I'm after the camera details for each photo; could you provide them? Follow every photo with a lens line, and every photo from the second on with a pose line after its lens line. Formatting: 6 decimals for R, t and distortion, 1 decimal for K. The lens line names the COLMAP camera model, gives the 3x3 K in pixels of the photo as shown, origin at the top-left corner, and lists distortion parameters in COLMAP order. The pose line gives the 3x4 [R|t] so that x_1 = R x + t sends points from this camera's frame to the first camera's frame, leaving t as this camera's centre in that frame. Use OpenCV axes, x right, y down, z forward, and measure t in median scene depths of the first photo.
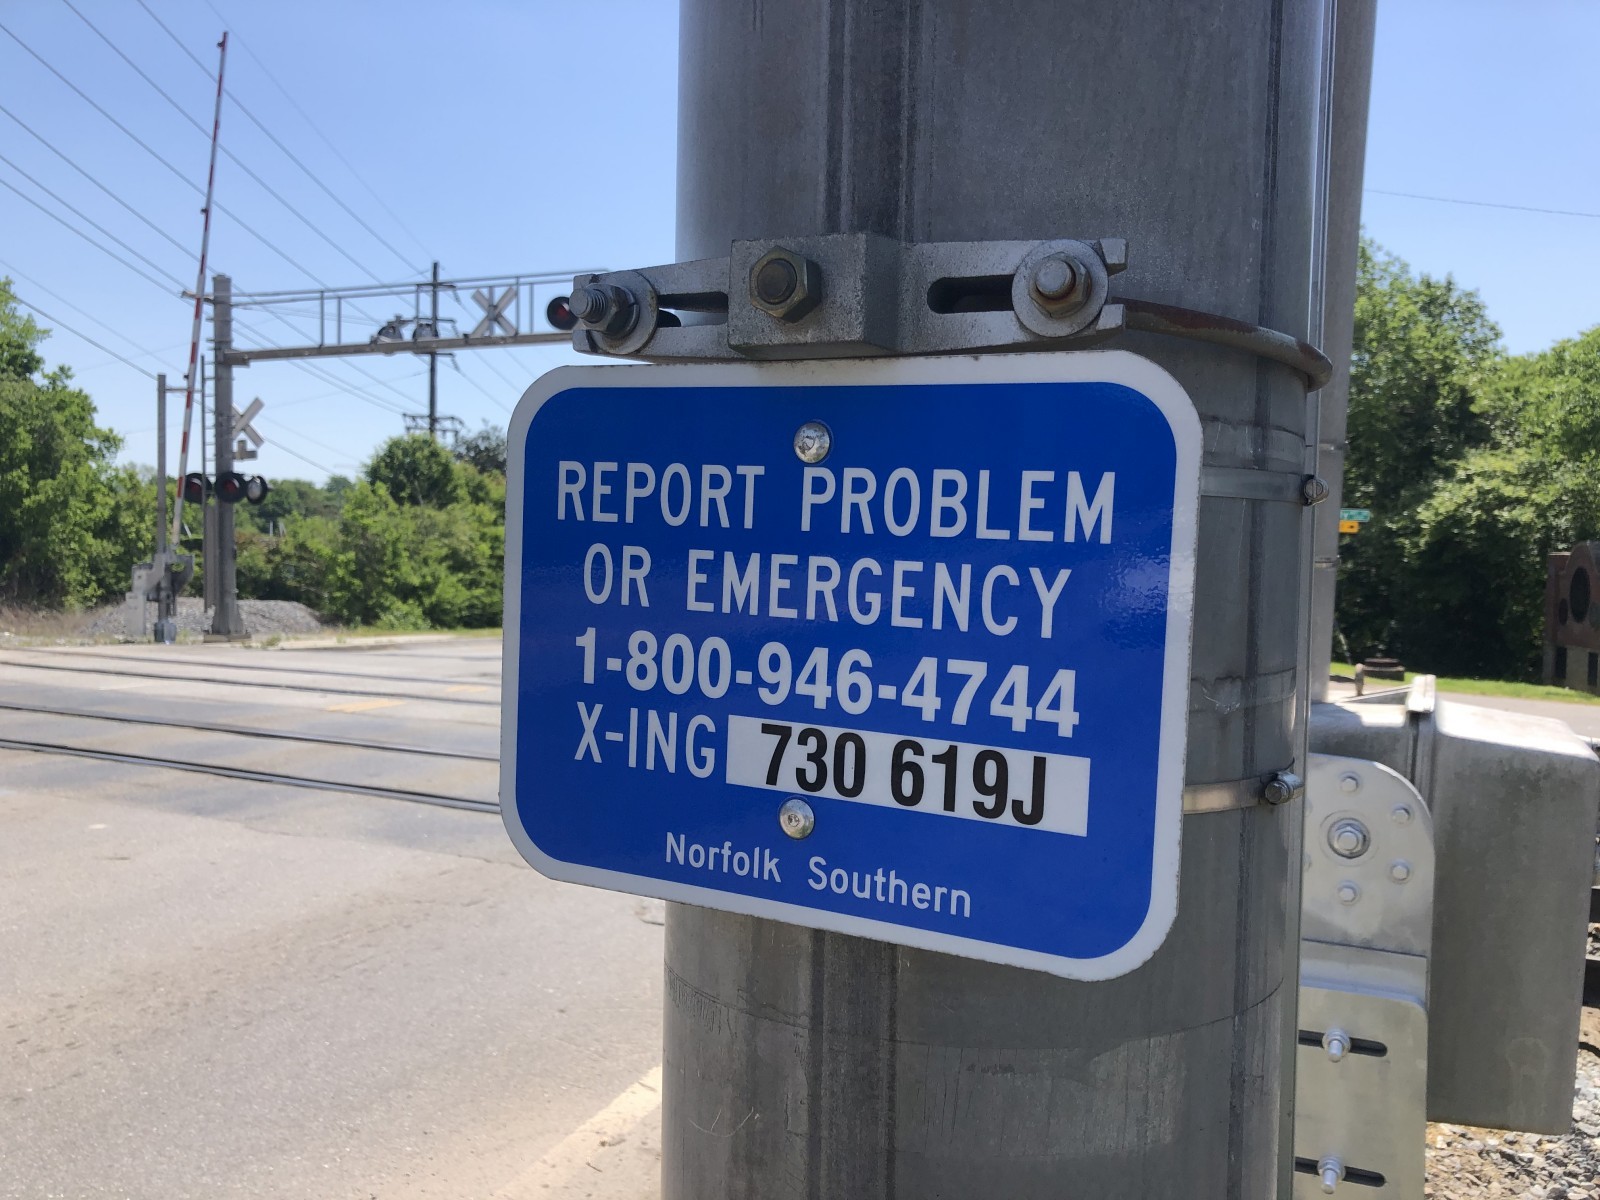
lens RADIAL K [[1297.2, 0, 823.7], [0, 1297.2, 610.7], [0, 0, 1]] dist [0.002017, -0.011420]
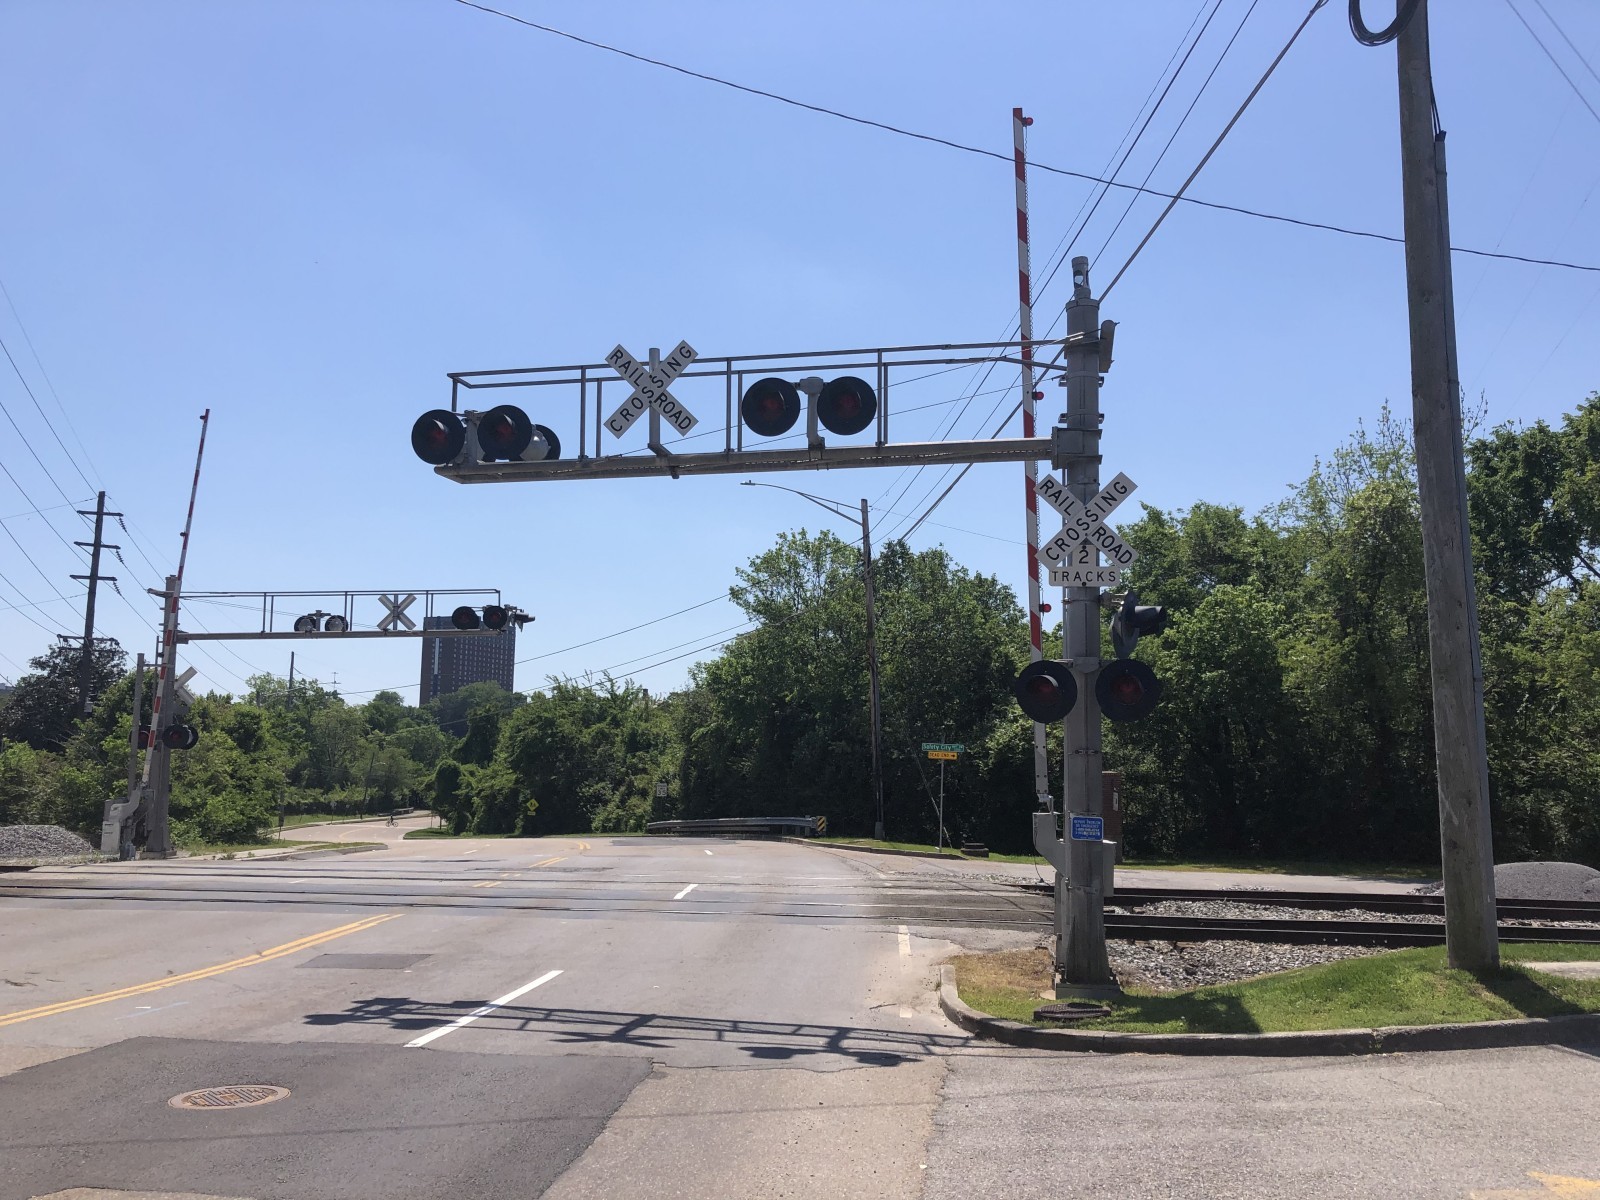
lens RADIAL K [[1297.2, 0, 803.6], [0, 1297.2, 600.1], [0, 0, 1]] dist [0.002017, -0.011420]
pose [[0.948531, 0.028426, 0.315407, -0.165479], [0.023293, 0.987003, -0.159002, -0.004686], [-0.315828, 0.158165, 0.935541, -0.271041]]
